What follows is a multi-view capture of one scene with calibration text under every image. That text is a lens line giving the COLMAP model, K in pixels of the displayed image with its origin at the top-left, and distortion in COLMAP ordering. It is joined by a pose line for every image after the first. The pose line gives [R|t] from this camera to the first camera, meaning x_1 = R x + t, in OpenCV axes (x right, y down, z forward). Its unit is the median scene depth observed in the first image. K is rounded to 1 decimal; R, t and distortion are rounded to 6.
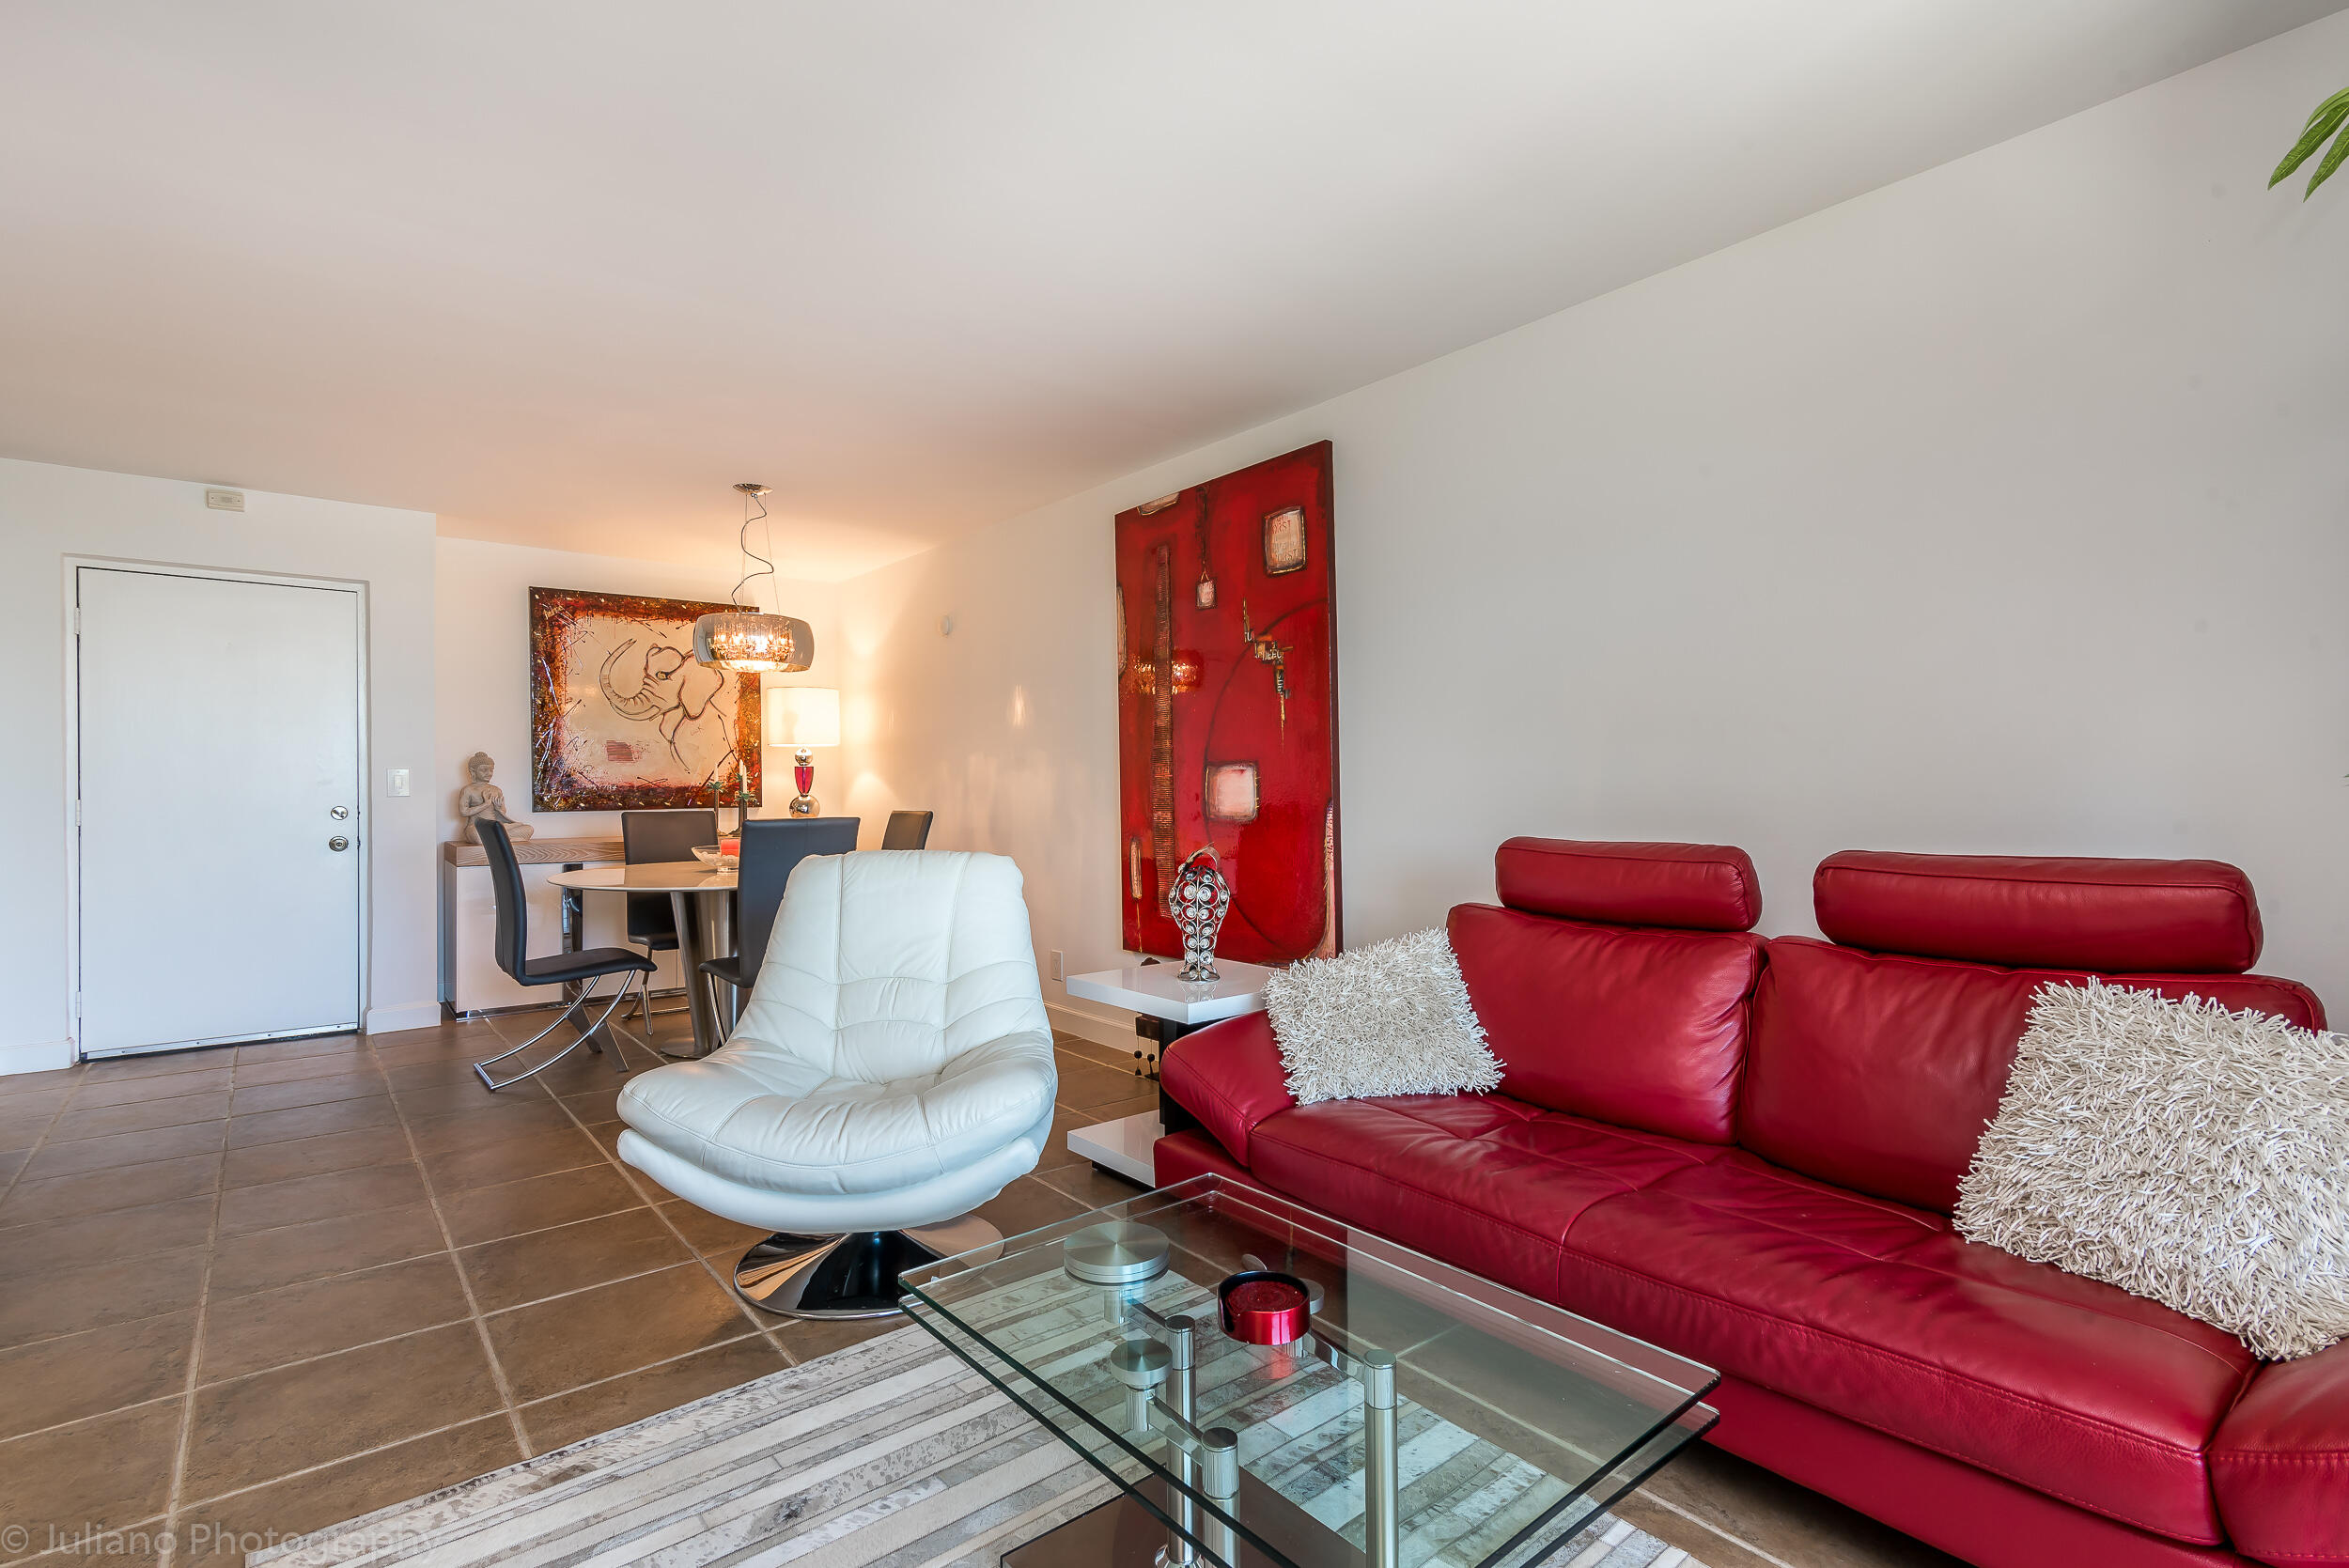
lens RADIAL K [[1116.8, 0, 1172.6], [0, 1116.8, 788.9], [0, 0, 1]] dist [0.013371, -0.000557]
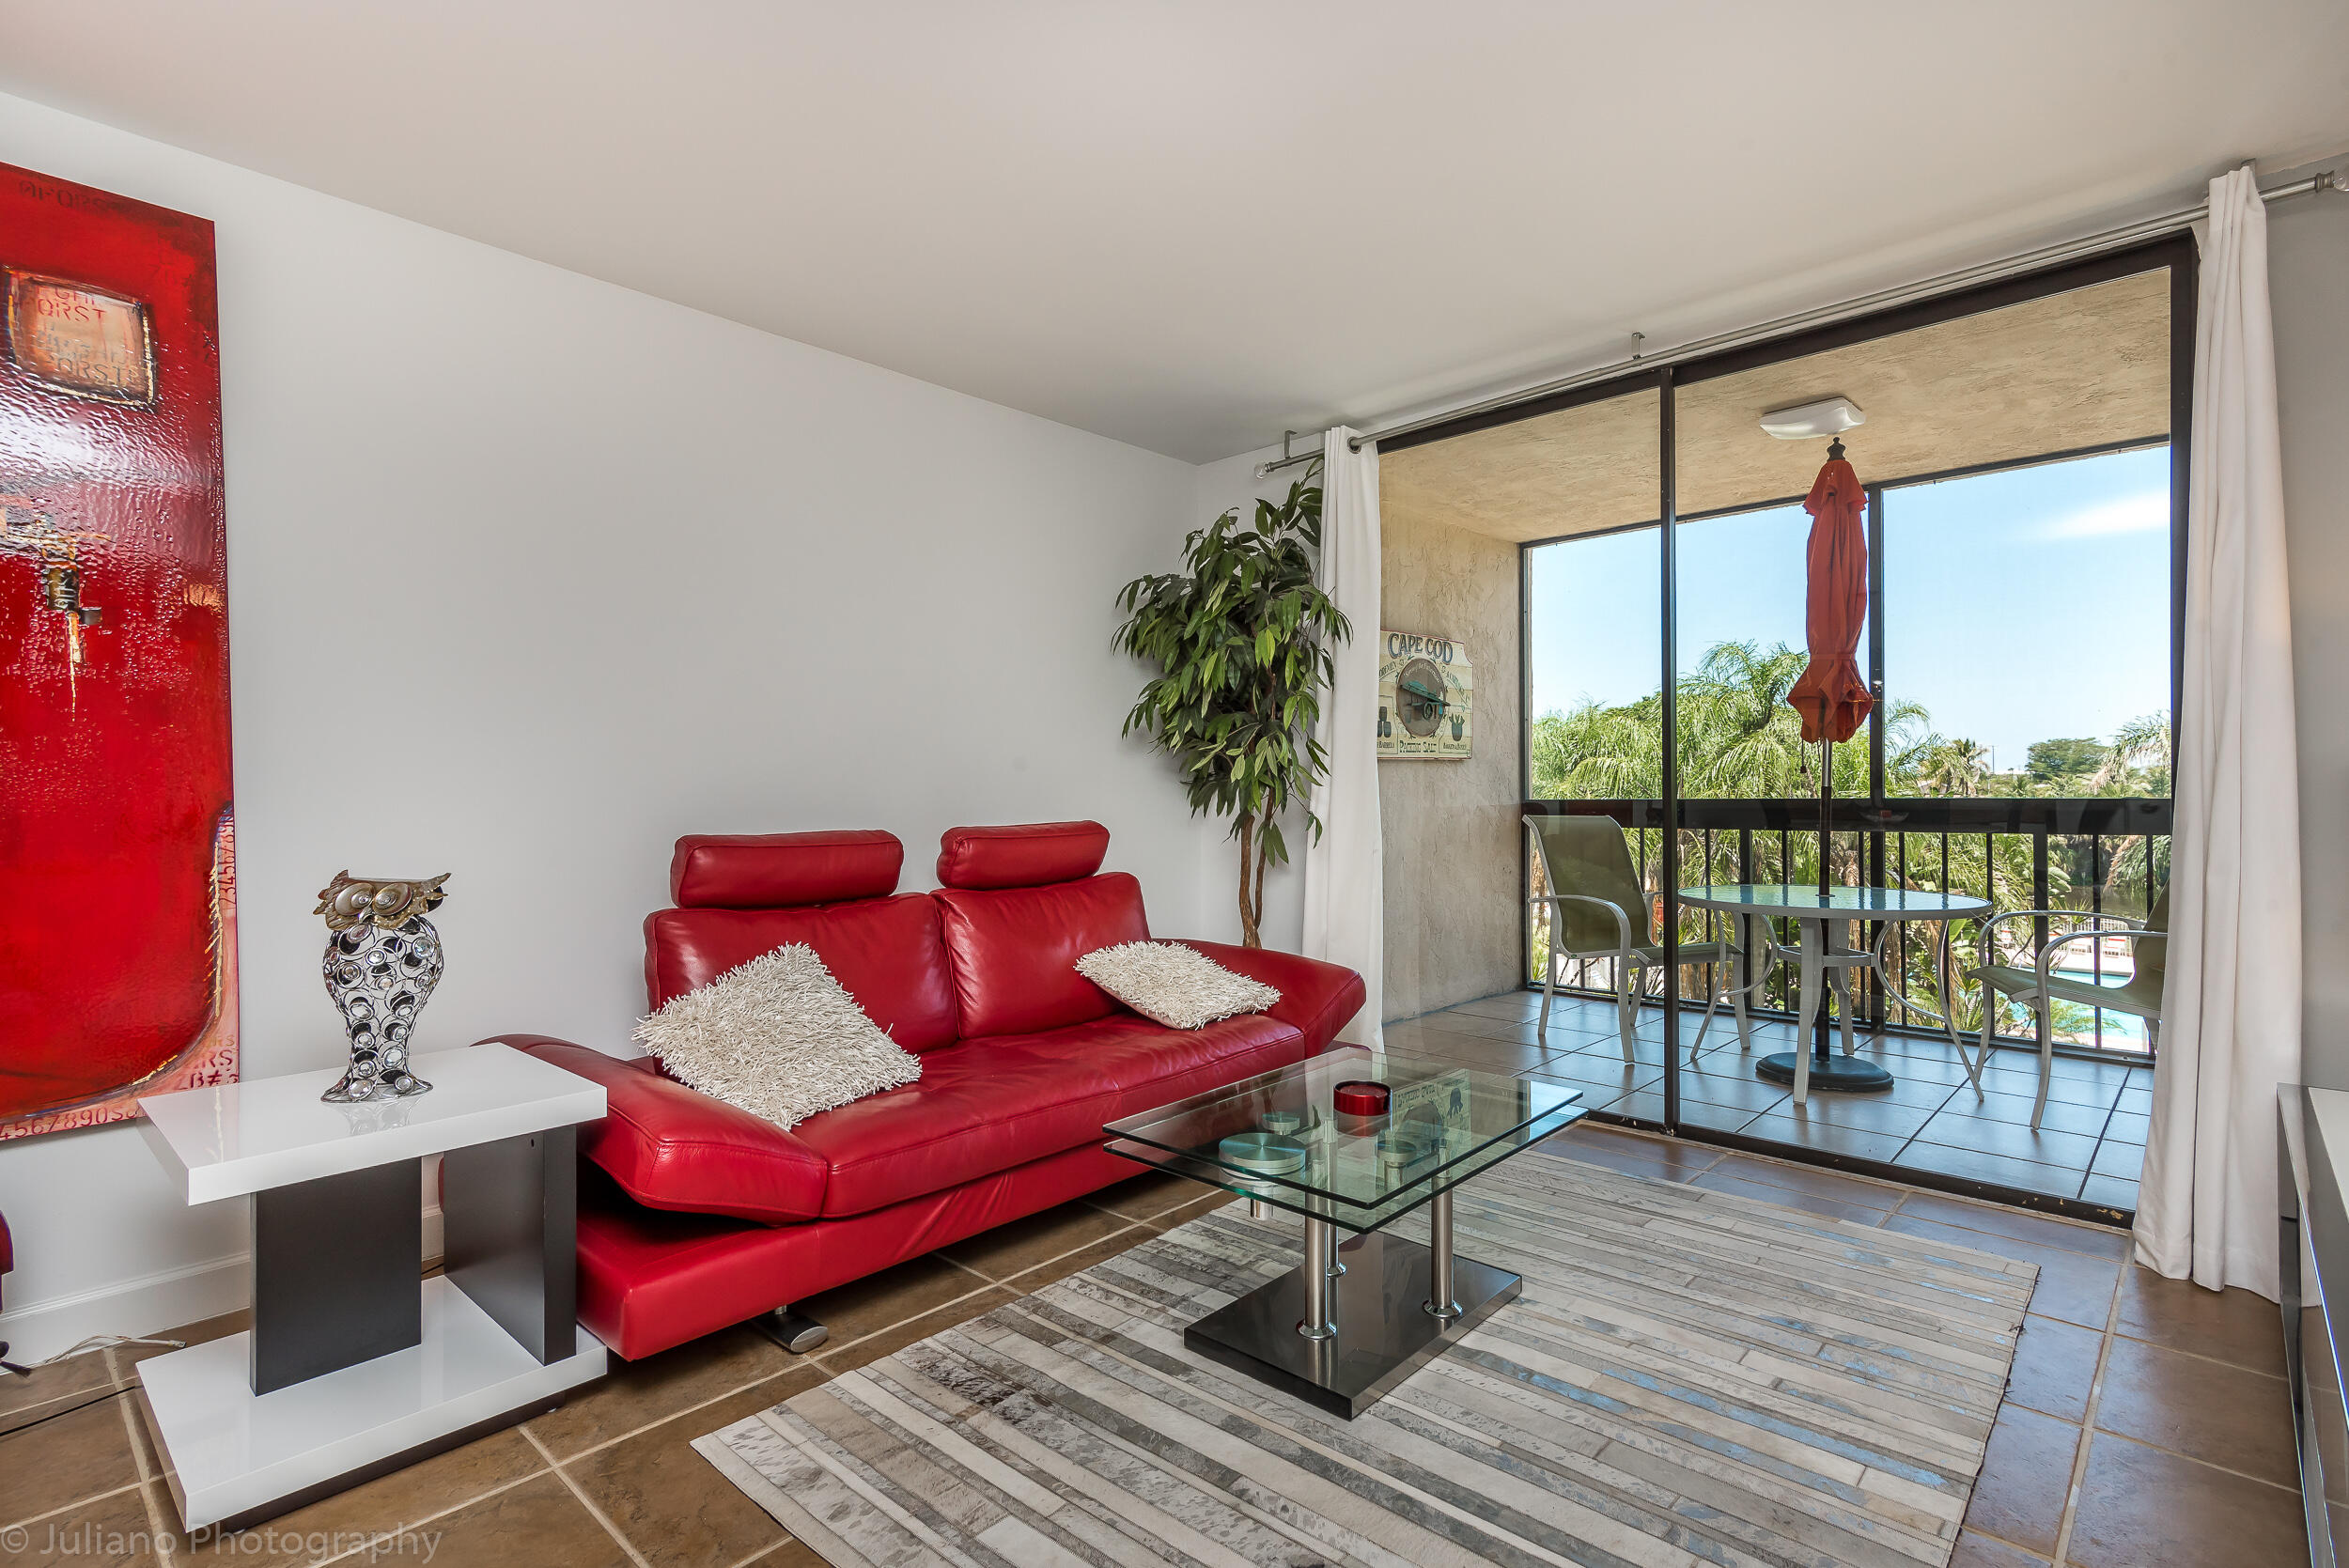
lens RADIAL K [[1127.9, 0, 1174.5], [0, 1127.9, 784.0], [0, 0, 1]] dist [0.013913, -0.000159]
pose [[-0.148264, 0.012695, 0.988866, -0.365763], [0.009966, 0.999886, -0.011343, 0.007380], [-0.988898, 0.008174, -0.148374, 0.372805]]
